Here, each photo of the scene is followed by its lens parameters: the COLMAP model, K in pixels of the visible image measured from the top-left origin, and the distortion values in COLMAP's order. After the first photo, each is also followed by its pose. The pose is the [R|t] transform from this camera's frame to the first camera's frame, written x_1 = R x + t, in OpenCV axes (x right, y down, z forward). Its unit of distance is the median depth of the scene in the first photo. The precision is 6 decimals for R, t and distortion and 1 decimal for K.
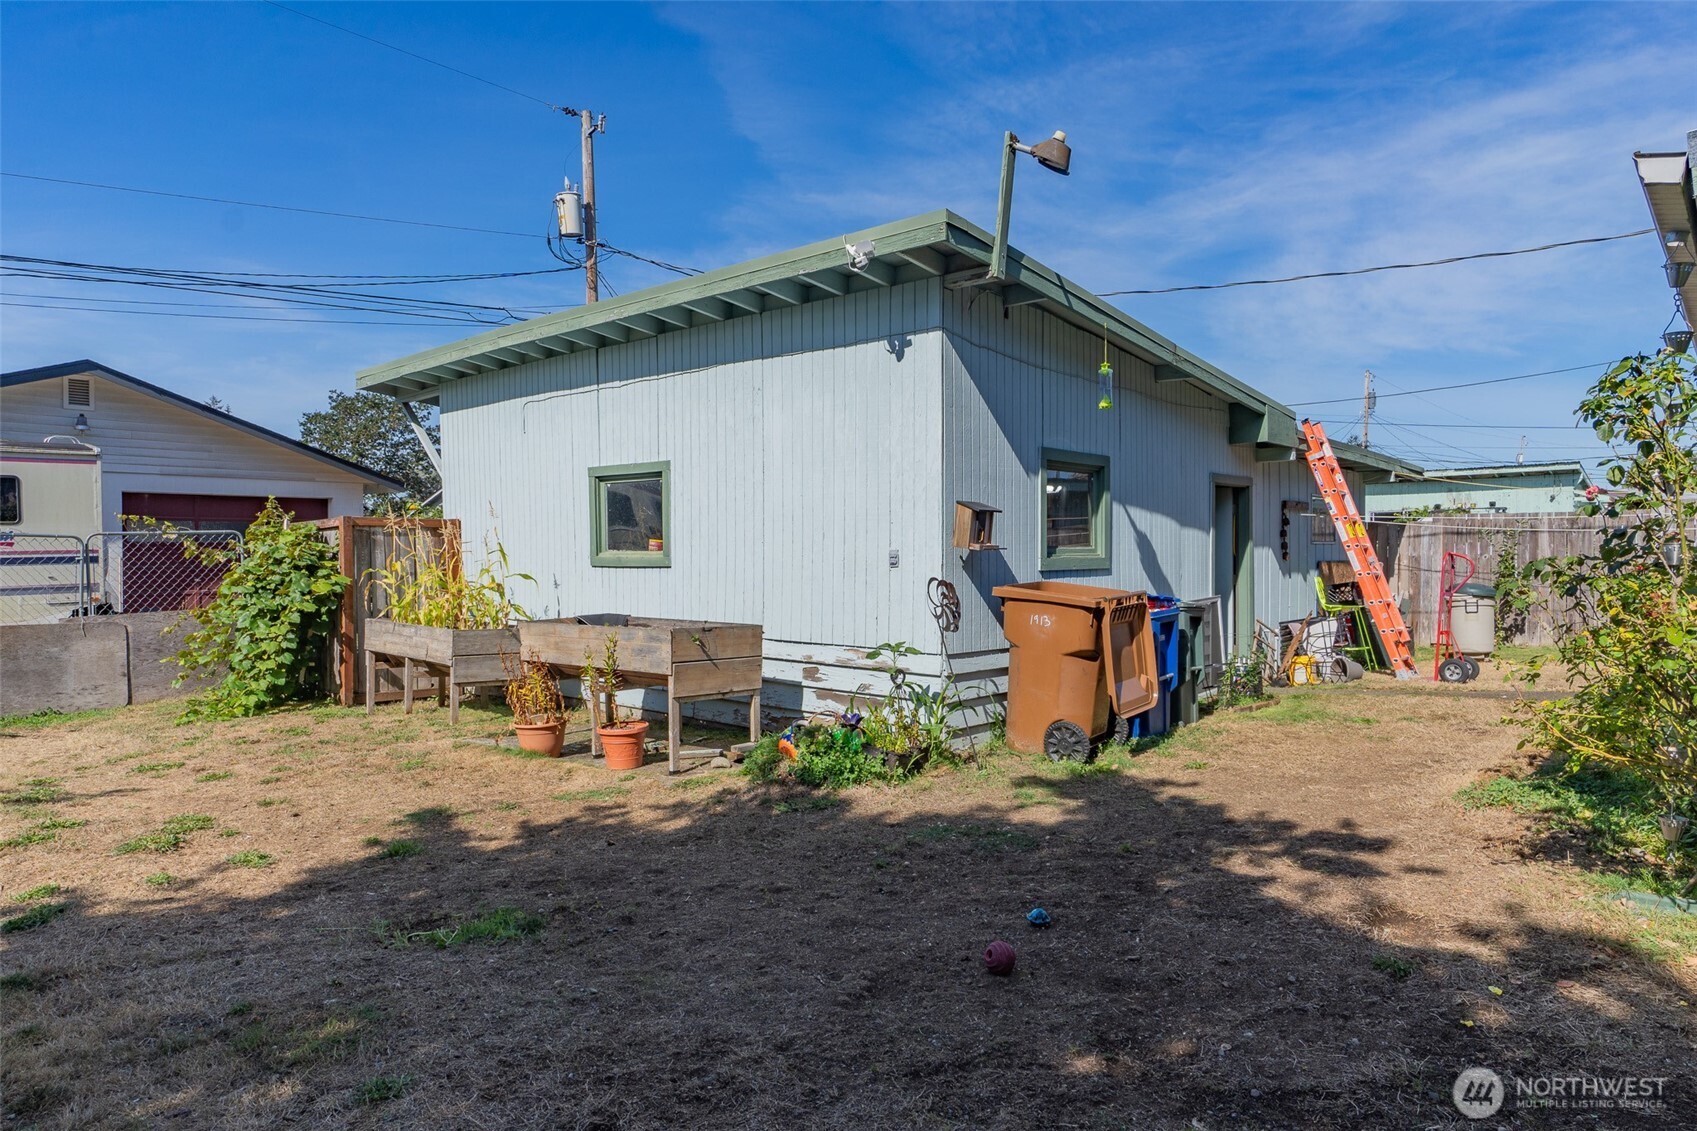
lens RADIAL K [[1060.1, 0, 840.7], [0, 1060.1, 564.4], [0, 0, 1]] dist [-0.019656, 0.006129]
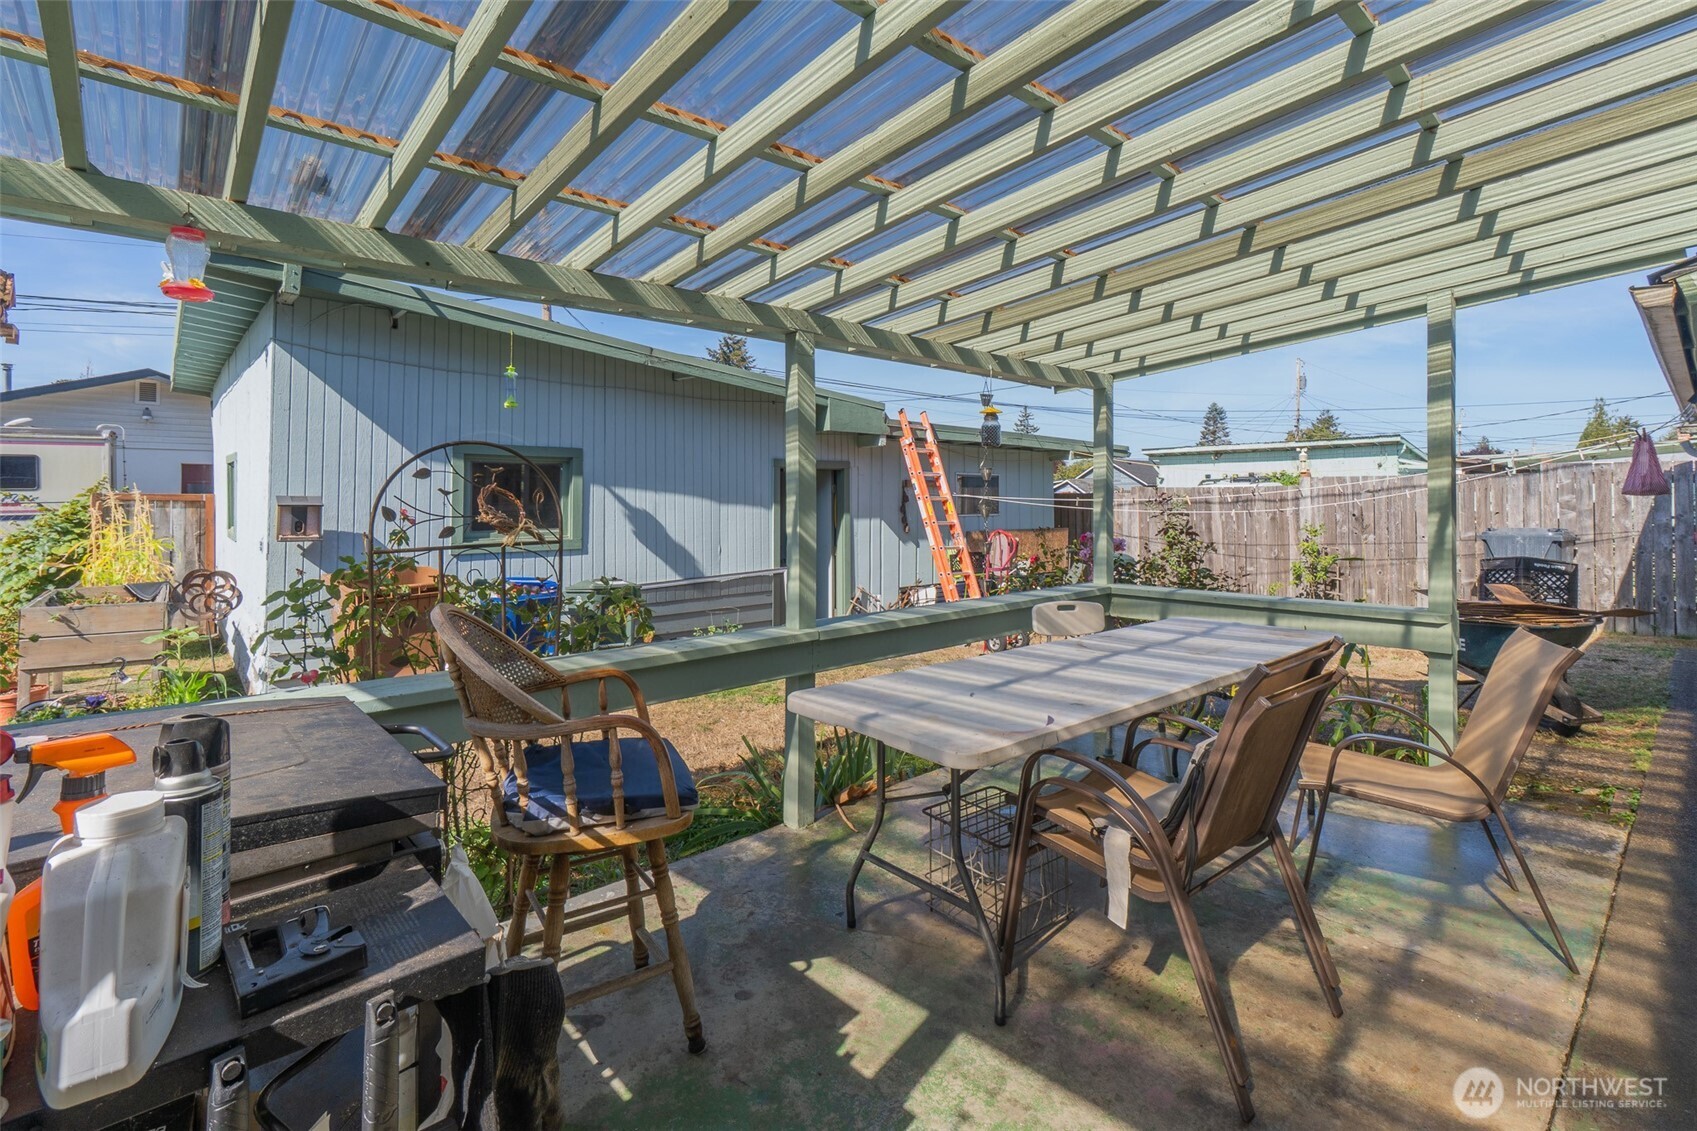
lens RADIAL K [[777.8, 0, 845.8], [0, 777.8, 477.7], [0, 0, 1]] dist [-0.009373, 0.001205]
pose [[0.991766, 0.003738, -0.128009, 0.454504], [-0.008405, 0.999319, -0.035937, -0.031289], [0.127787, 0.036717, 0.991122, 0.159302]]
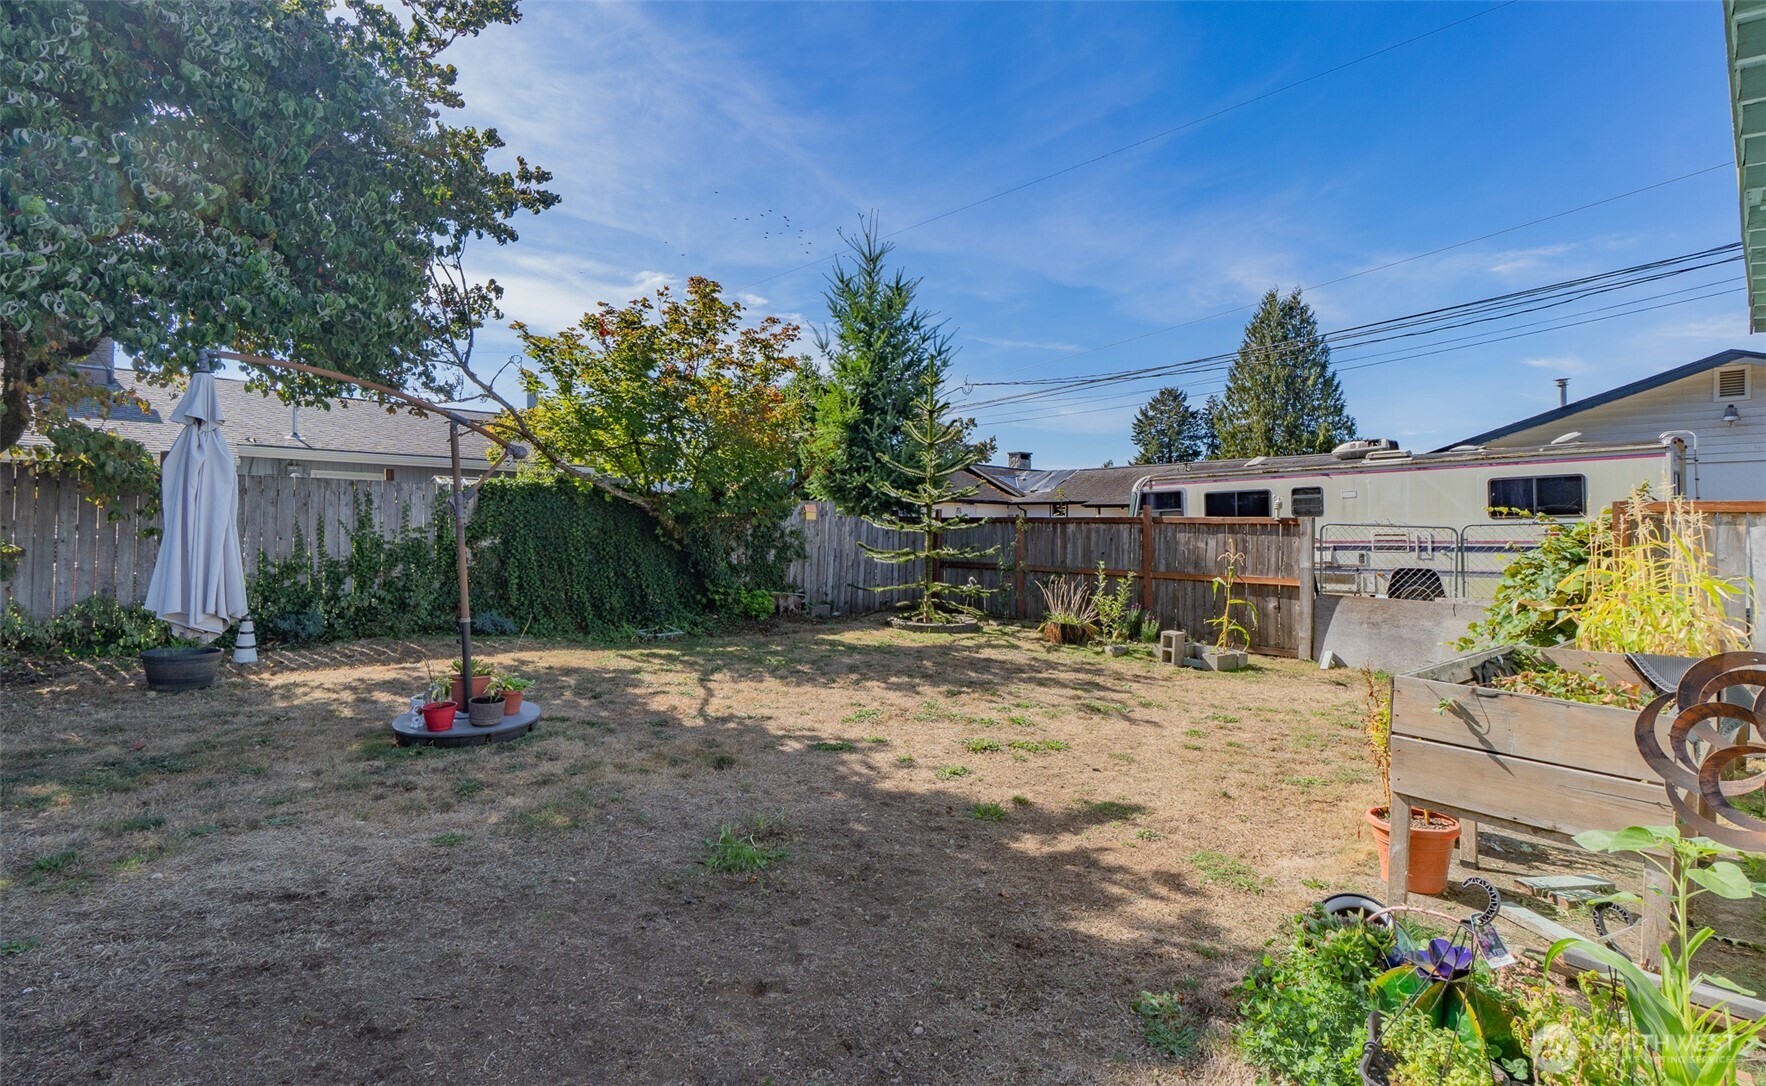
lens RADIAL K [[802.3, 0, 886.1], [0, 802.3, 540.1], [0, 0, 1]] dist [-0.011781, 0.000021]
pose [[-0.125345, 0.012309, -0.992037, 0.179554], [-0.024730, 0.999574, 0.015527, -0.008640], [0.991805, 0.026479, -0.124987, 0.425302]]
